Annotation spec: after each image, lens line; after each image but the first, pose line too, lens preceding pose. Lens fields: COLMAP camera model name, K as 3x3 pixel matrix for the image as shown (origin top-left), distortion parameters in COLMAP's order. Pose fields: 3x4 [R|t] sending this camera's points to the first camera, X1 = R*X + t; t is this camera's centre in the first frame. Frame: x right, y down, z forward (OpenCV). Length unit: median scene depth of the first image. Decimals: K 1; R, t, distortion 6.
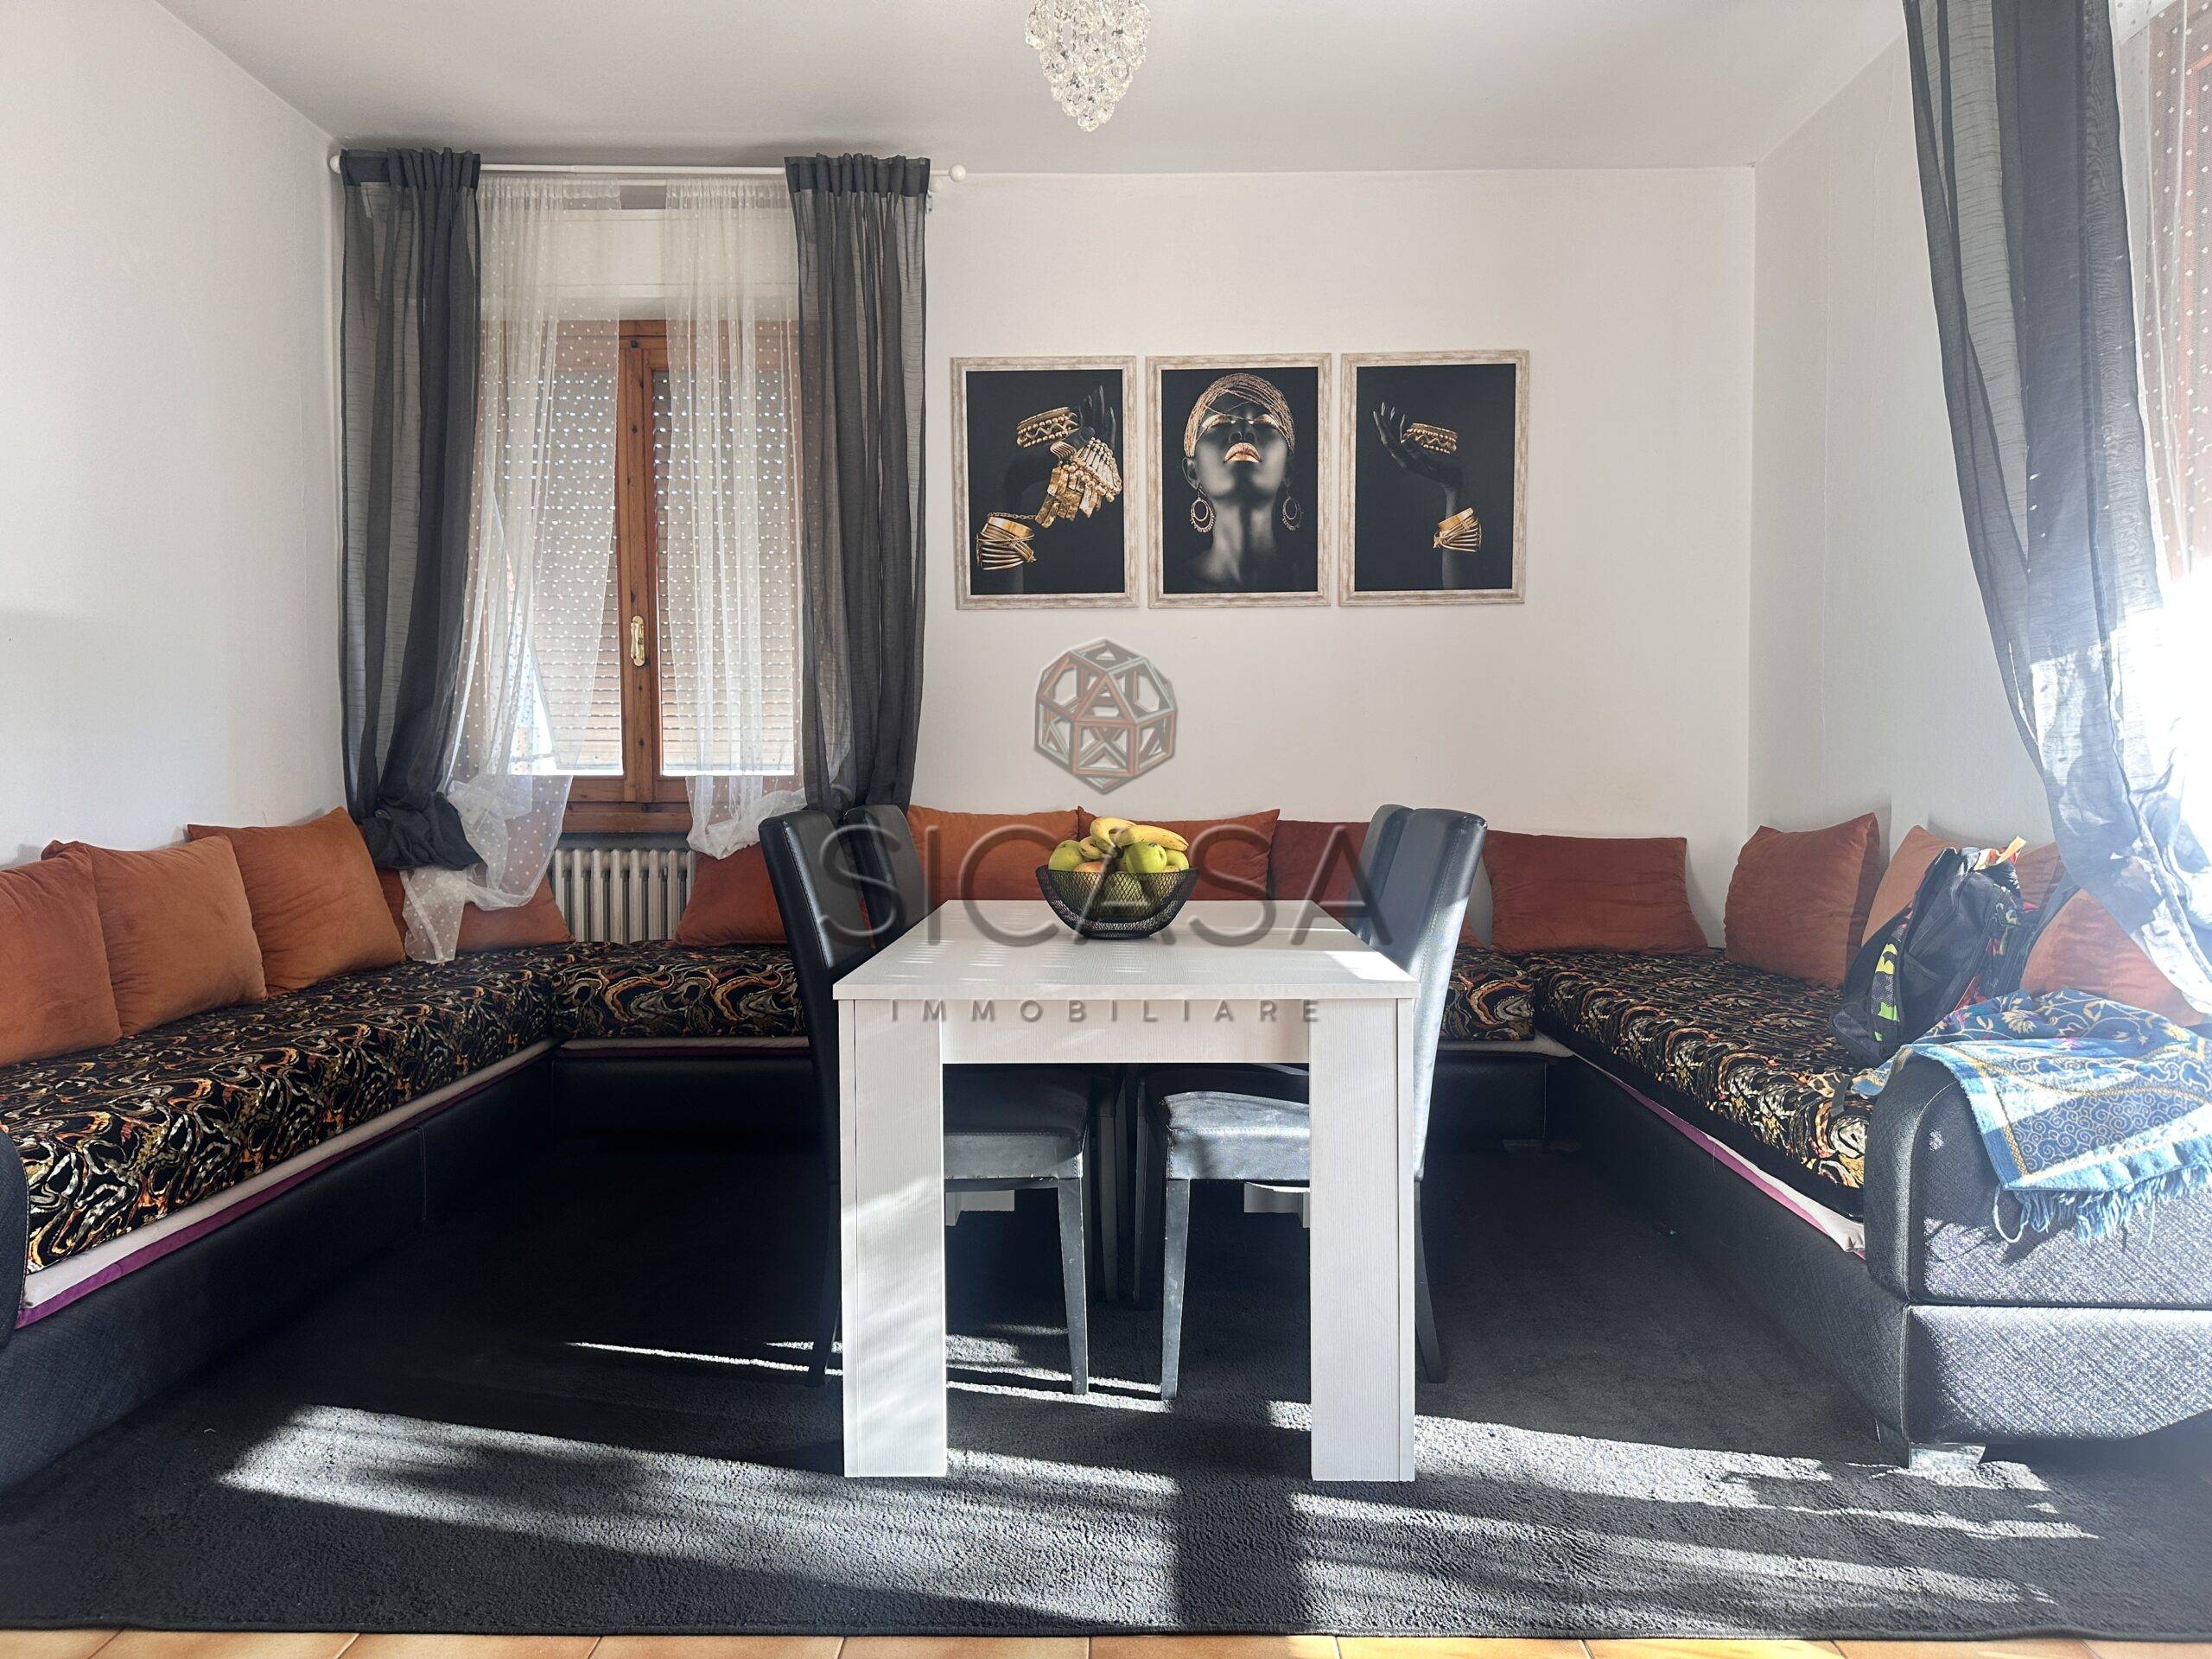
lens RADIAL K [[1547.9, 0, 1106.0], [0, 1547.9, 829.5], [0, 0, 1]] dist [0.096542, -0.124234]
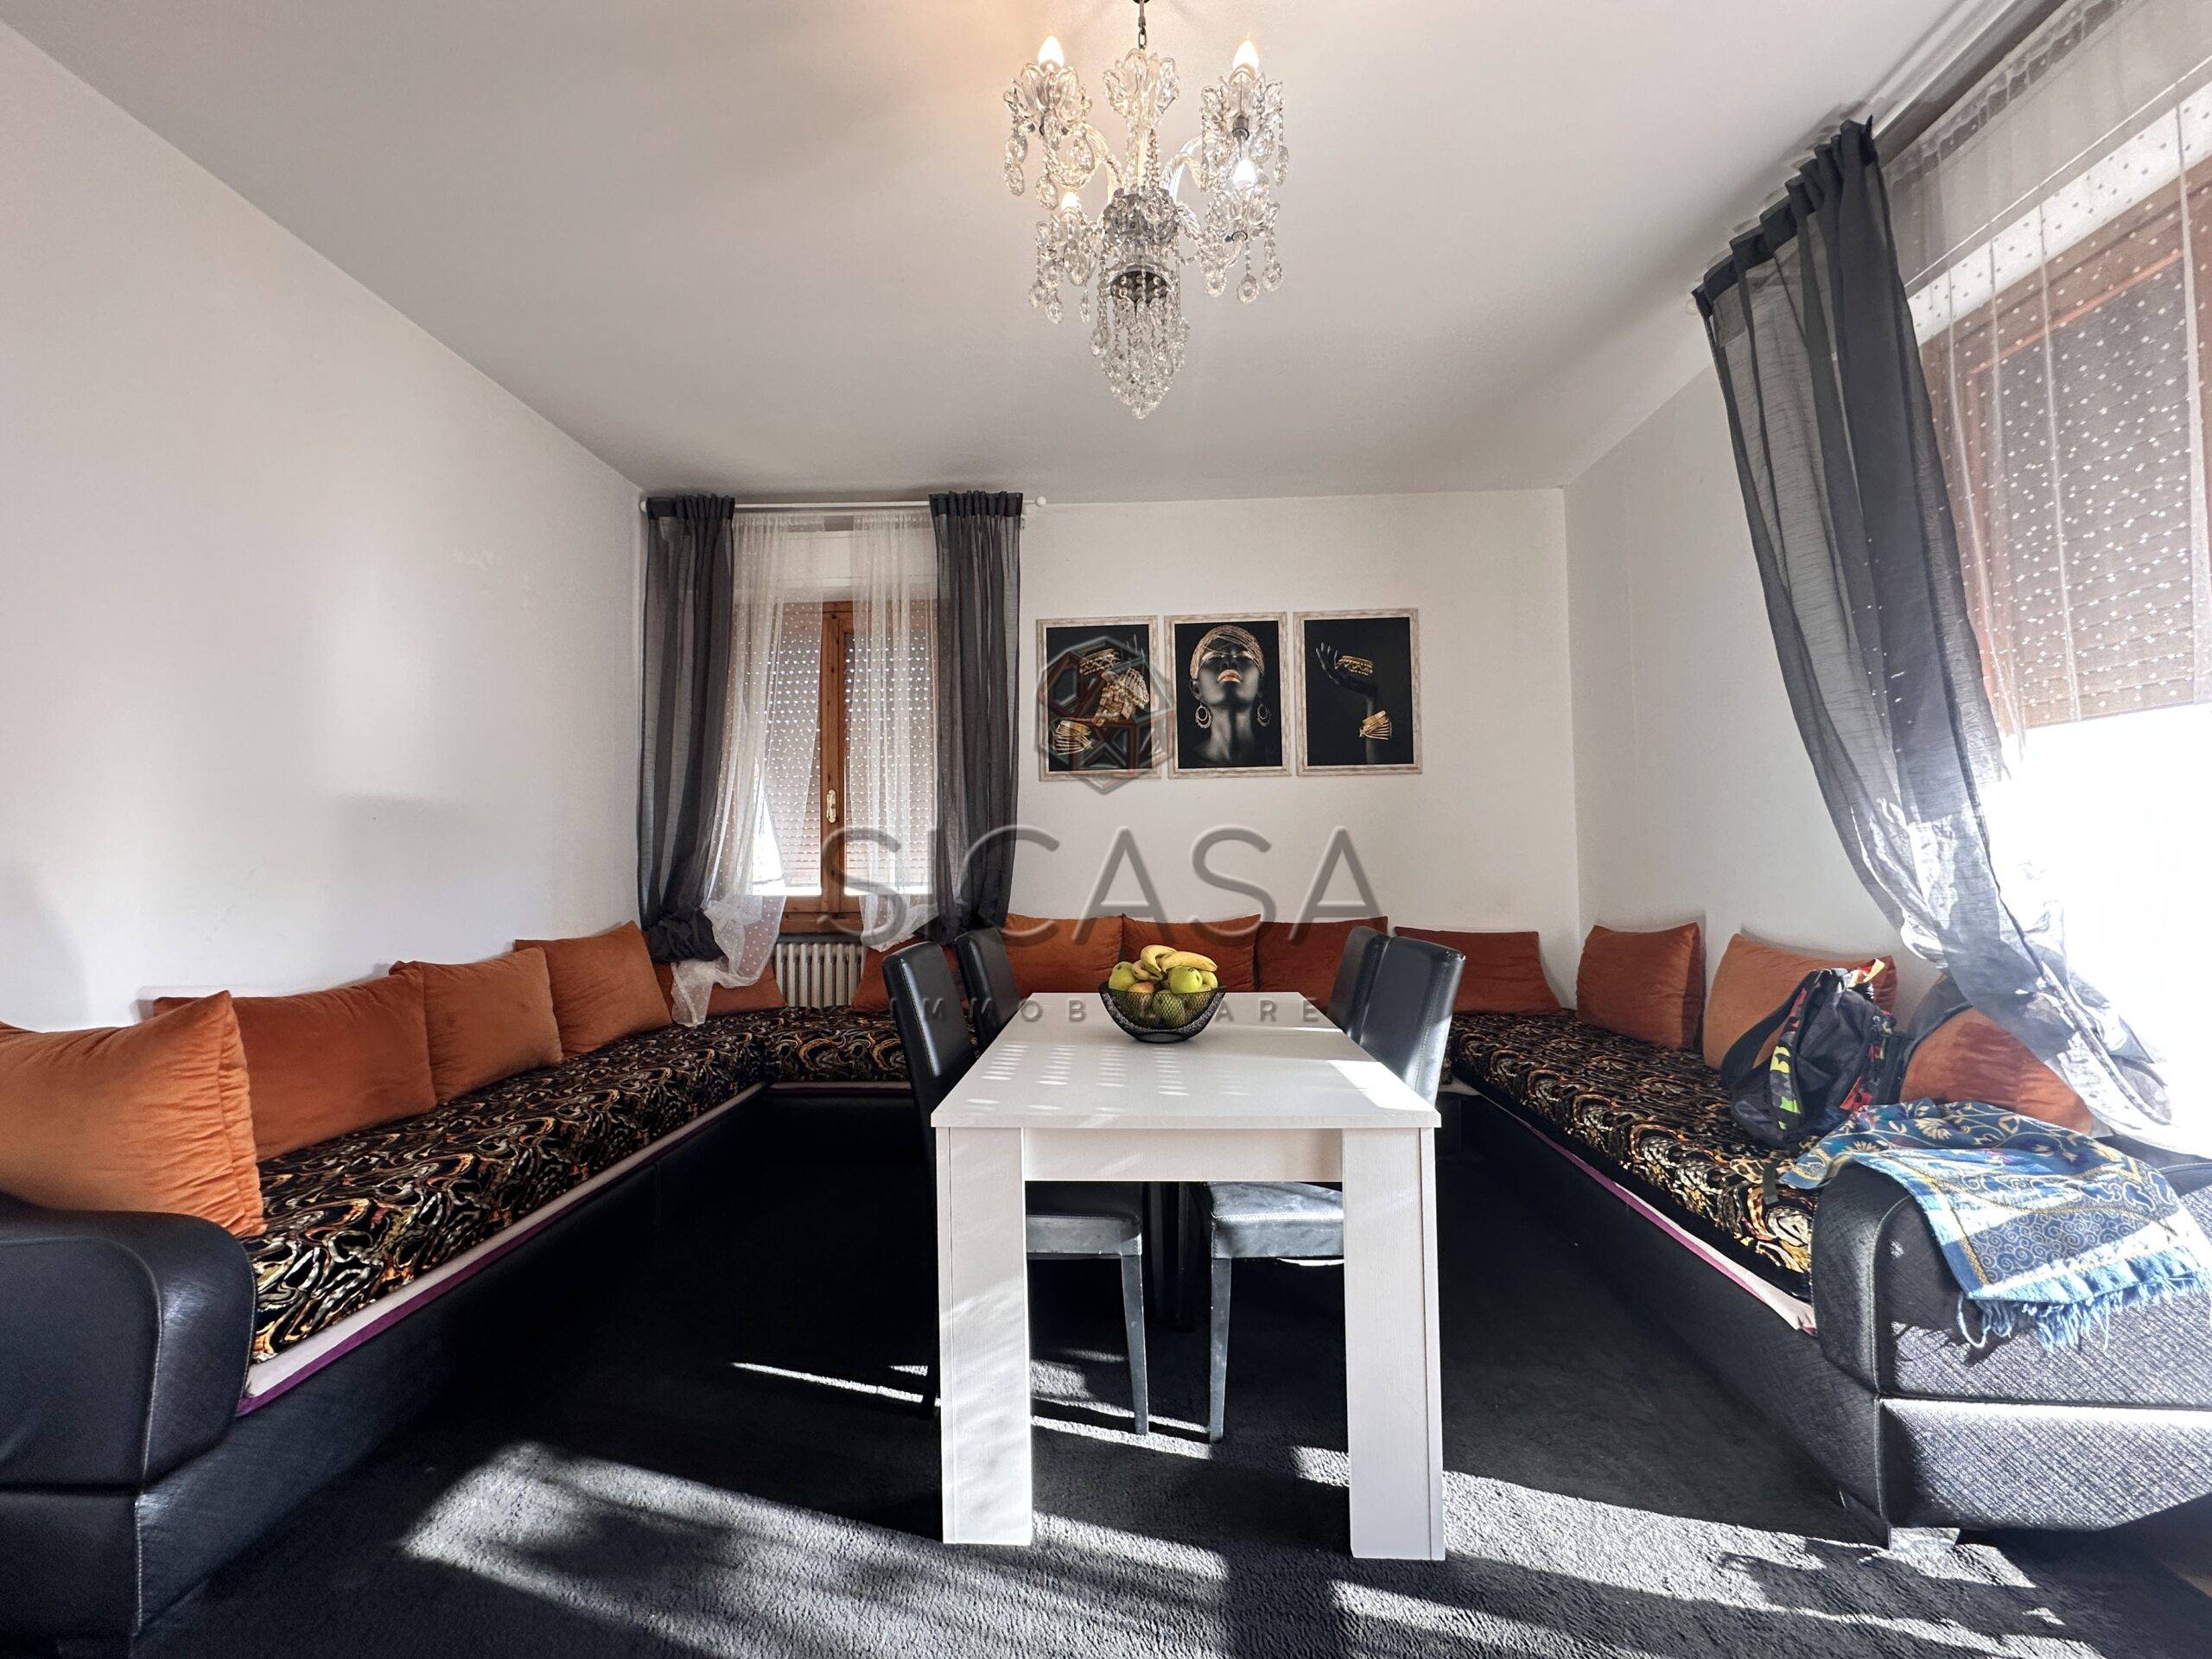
lens RADIAL K [[892.1, 0, 1100.1], [0, 892.1, 826.5], [0, 0, 1]] dist [-0.000575, 0.000175]
pose [[0.999417, -0.011795, -0.032040, -0.012324], [0.009153, 0.996639, -0.081405, -0.030858], [0.032892, 0.081064, 0.996166, 0.161767]]
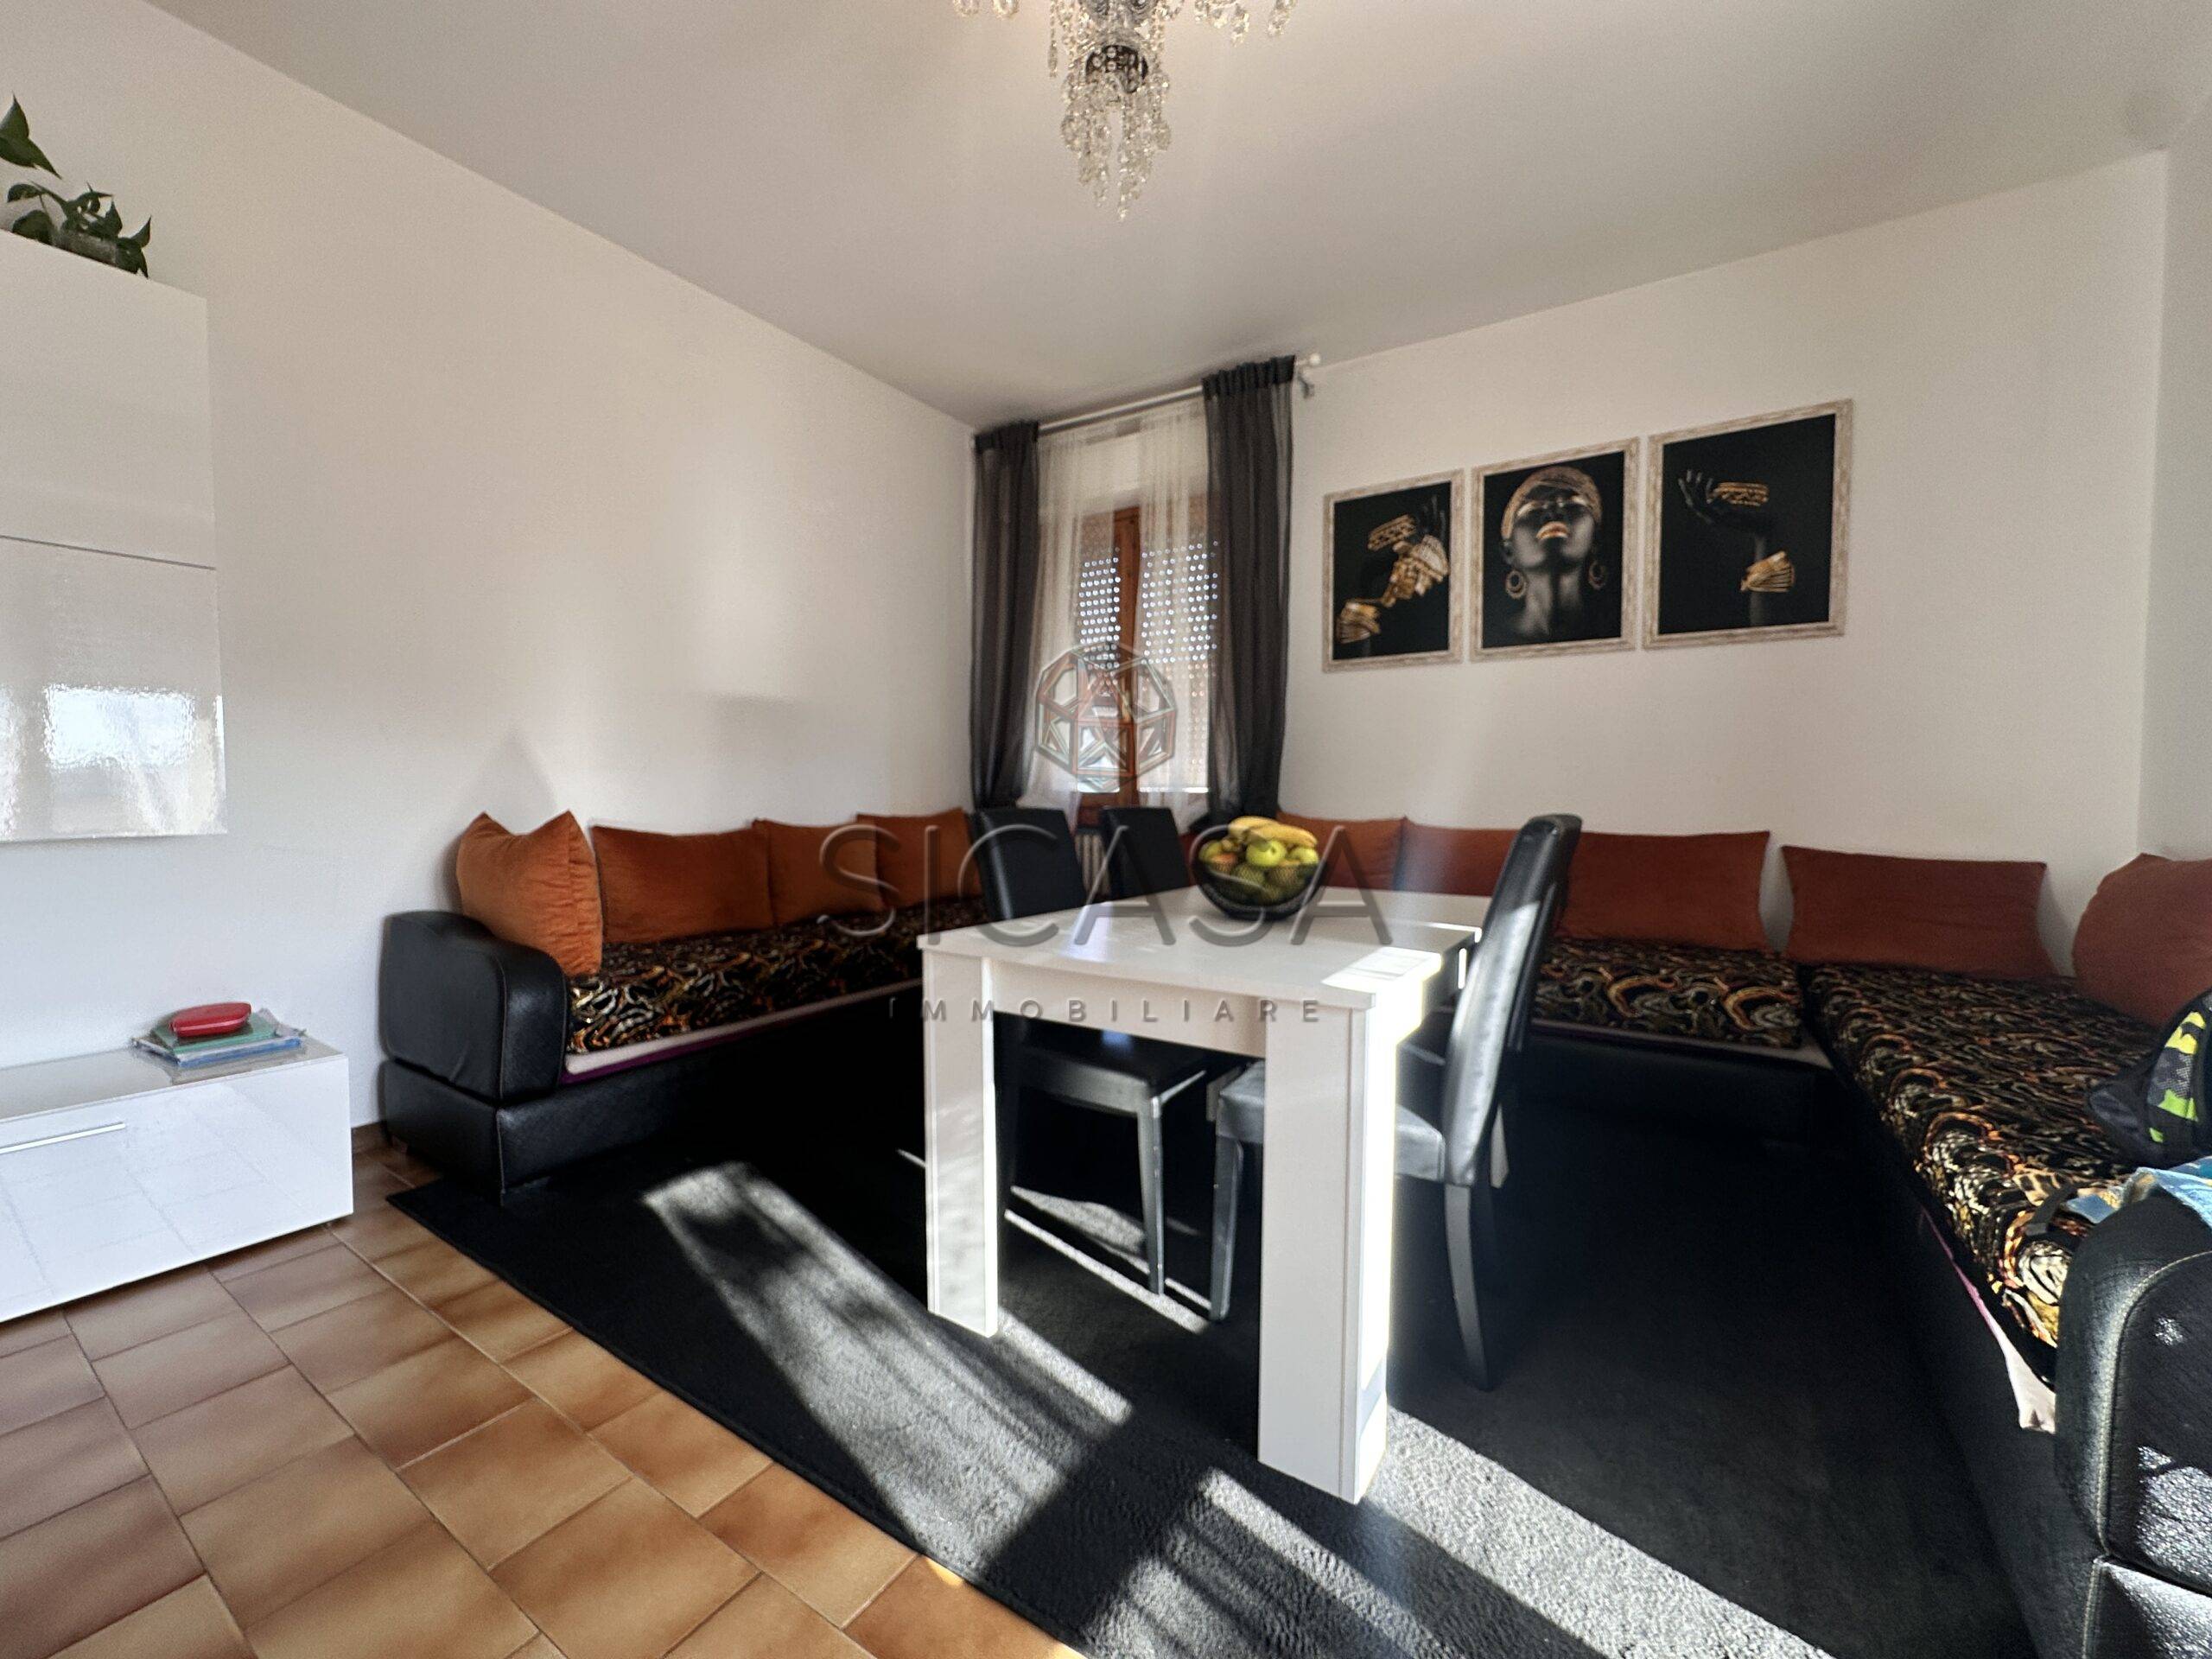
lens RADIAL K [[896.6, 0, 1084.3], [0, 896.6, 824.5], [0, 0, 1]] dist [-0.015593, 0.004354]
pose [[0.842054, 0.027670, -0.538683, 0.174528], [-0.031649, 0.999497, 0.001868, 0.000137], [0.538464, 0.015475, 0.842506, 0.228590]]
